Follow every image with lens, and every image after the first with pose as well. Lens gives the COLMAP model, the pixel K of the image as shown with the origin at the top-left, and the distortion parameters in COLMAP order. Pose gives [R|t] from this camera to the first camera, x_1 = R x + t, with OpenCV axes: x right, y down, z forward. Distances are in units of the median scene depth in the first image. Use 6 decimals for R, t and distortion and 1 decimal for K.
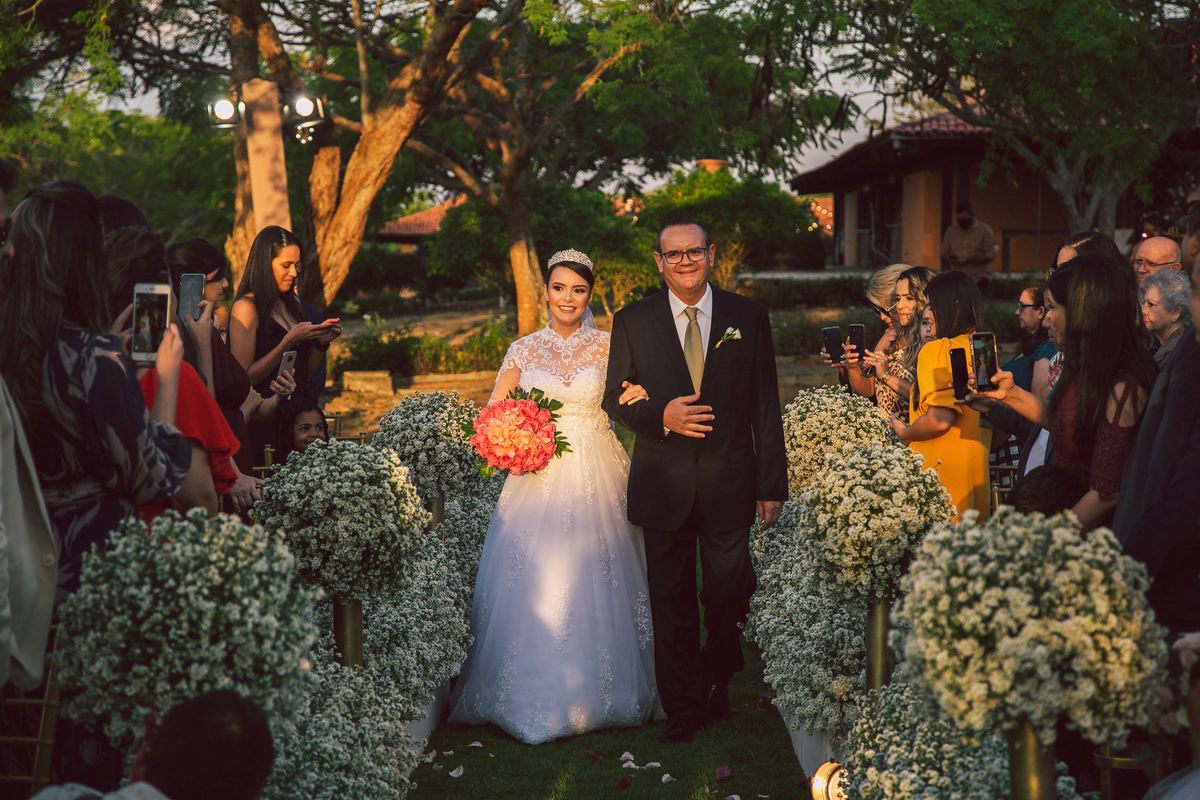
lens RADIAL K [[2989.9, 0, 600.0], [0, 2989.9, 400.0], [0, 0, 1]] dist [0.539884, -0.266645]
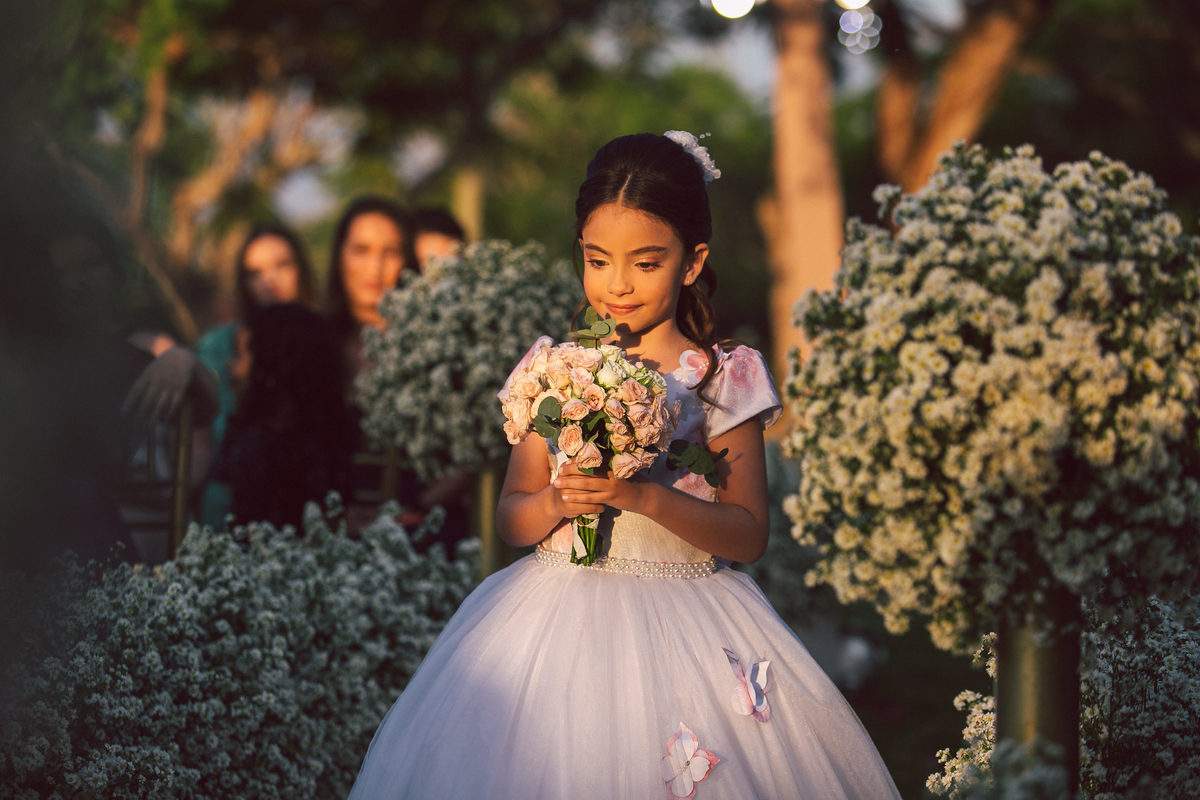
lens RADIAL K [[3832.2, 0, 600.0], [0, 3832.2, 400.0], [0, 0, 1]] dist [-0.052128, 3.444322]
pose [[0.973019, -0.002778, -0.230708, 0.148273], [-0.003514, 0.999633, -0.026857, 0.055084], [0.230697, 0.026943, 0.972652, 0.583641]]
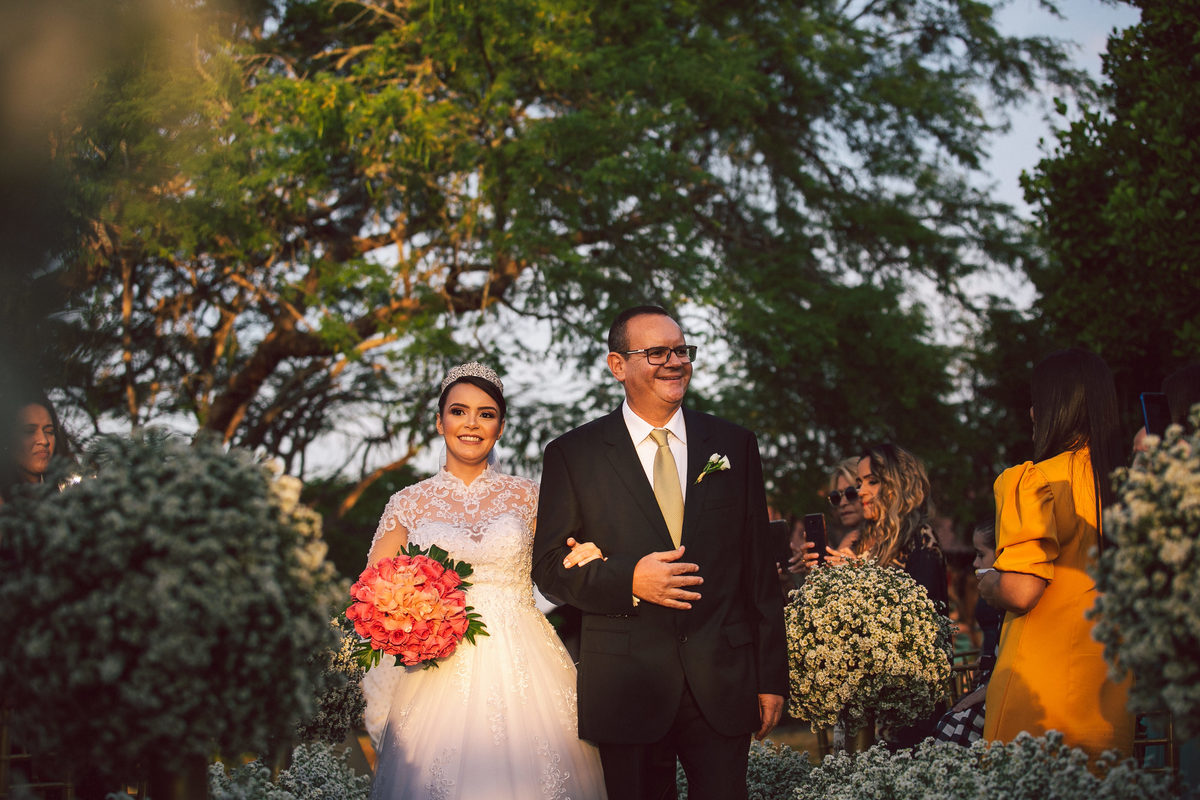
lens RADIAL K [[2512.6, 0, 601.1], [0, 2512.6, 341.5], [0, 0, 1]] dist [-0.323350, 0.514376]
pose [[0.993572, -0.019079, 0.111586, -0.061381], [0.041280, 0.978888, -0.200185, 0.082930], [-0.105411, 0.203505, 0.973383, 0.618837]]
